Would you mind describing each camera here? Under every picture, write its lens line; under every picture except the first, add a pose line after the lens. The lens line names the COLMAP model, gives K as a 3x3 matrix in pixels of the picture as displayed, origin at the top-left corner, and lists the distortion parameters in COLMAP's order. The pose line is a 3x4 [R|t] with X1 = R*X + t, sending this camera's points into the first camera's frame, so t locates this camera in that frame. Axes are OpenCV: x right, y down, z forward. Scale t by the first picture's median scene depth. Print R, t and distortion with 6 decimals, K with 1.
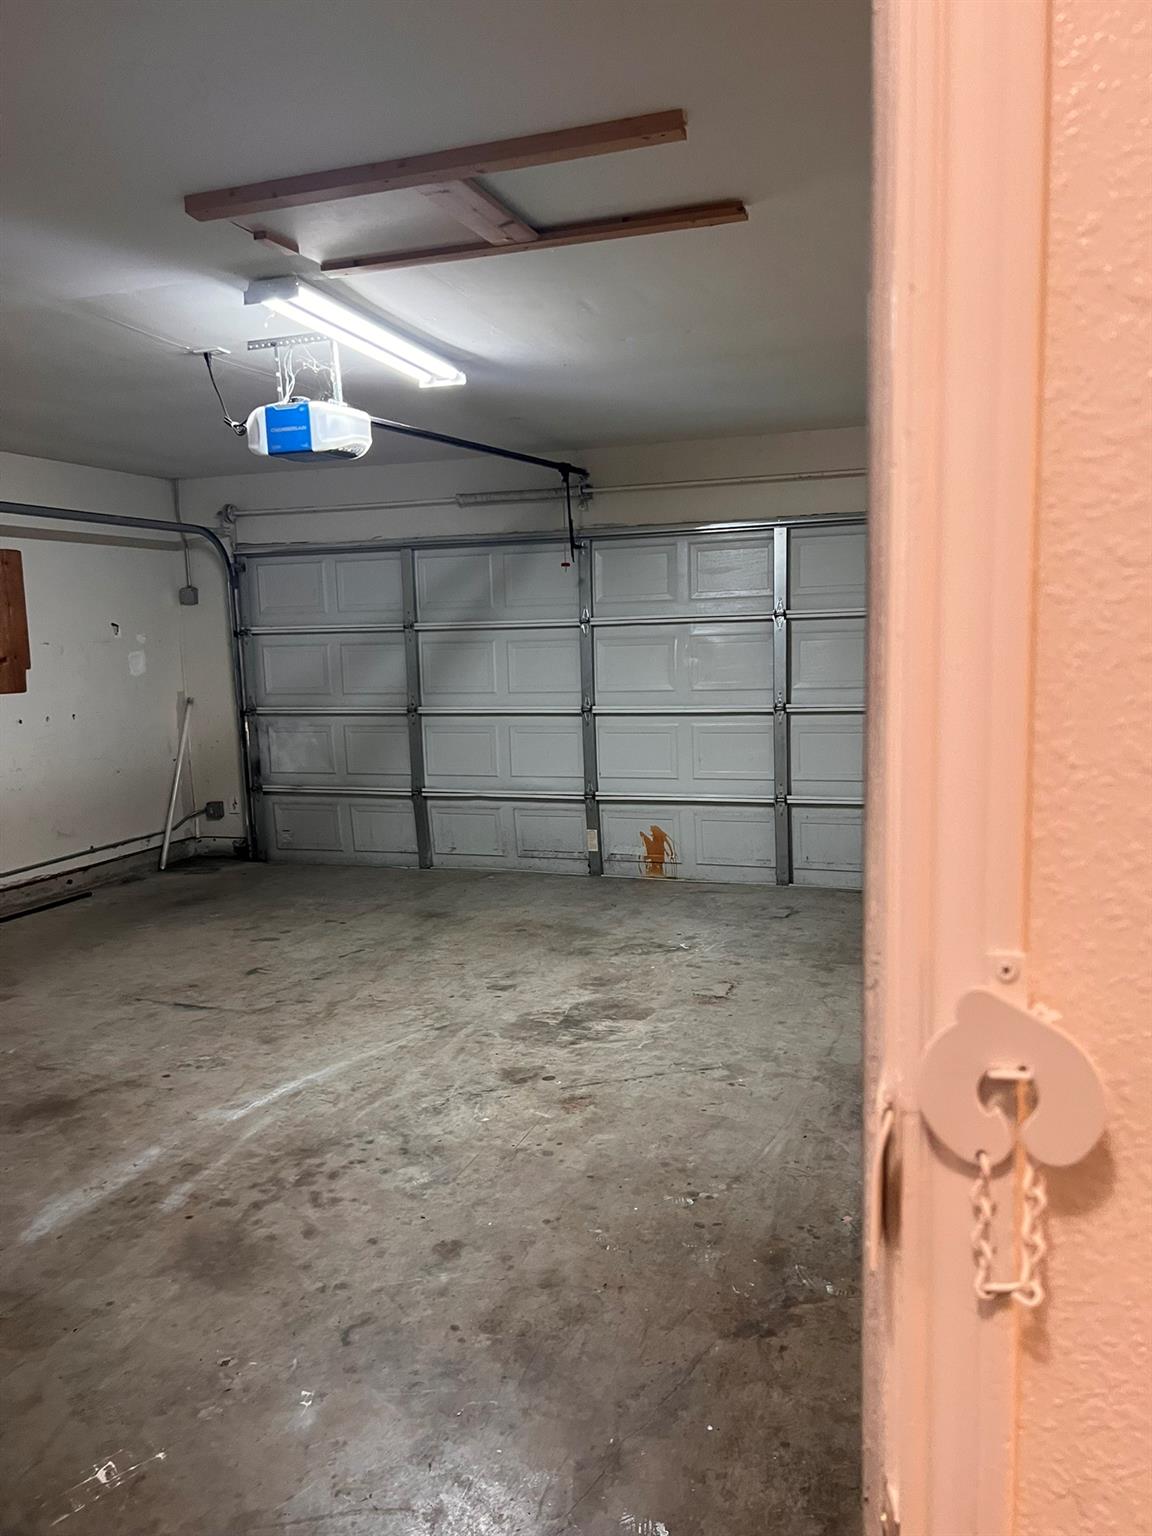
lens RADIAL K [[1156.3, 0, 581.8], [0, 1156.3, 779.7], [0, 0, 1]] dist [0.051153, -0.061312]
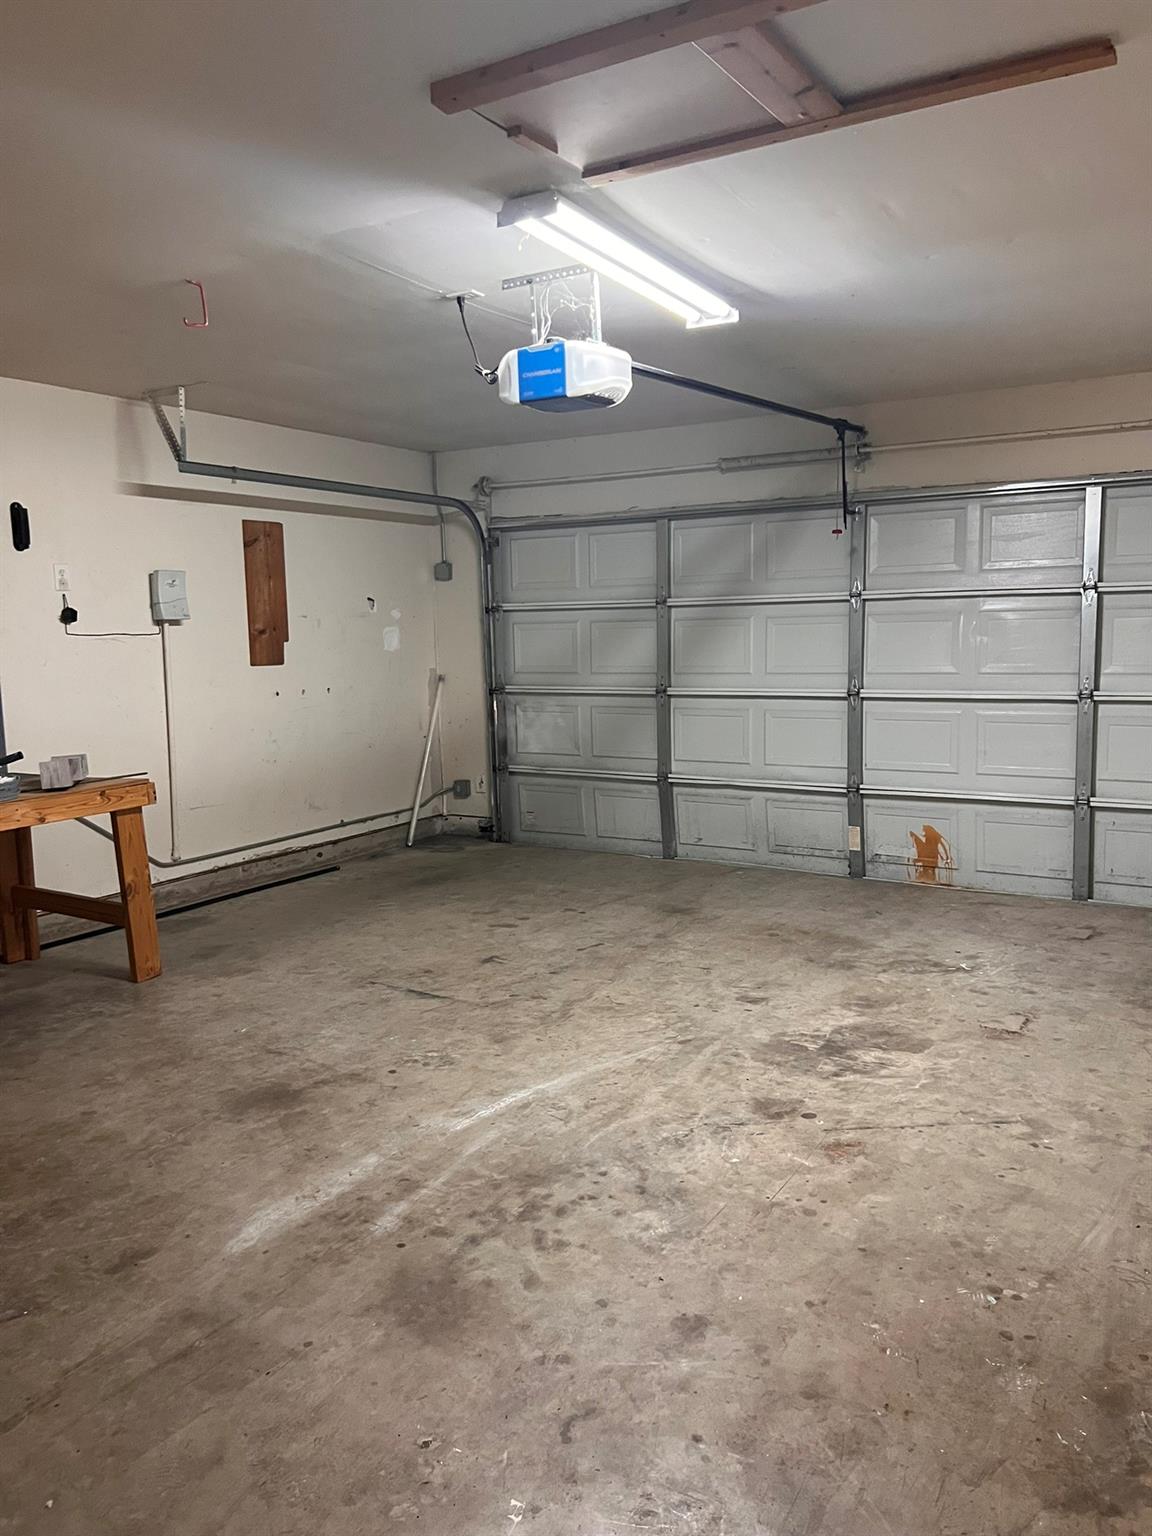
lens RADIAL K [[1156.3, 0, 576.5], [0, 1156.3, 773.0], [0, 0, 1]] dist [0.051153, -0.061312]
pose [[0.976455, 0.035084, -0.212848, -0.018909], [-0.033946, 0.999383, 0.009002, 0.001213], [0.213033, -0.001564, 0.977044, 0.103925]]
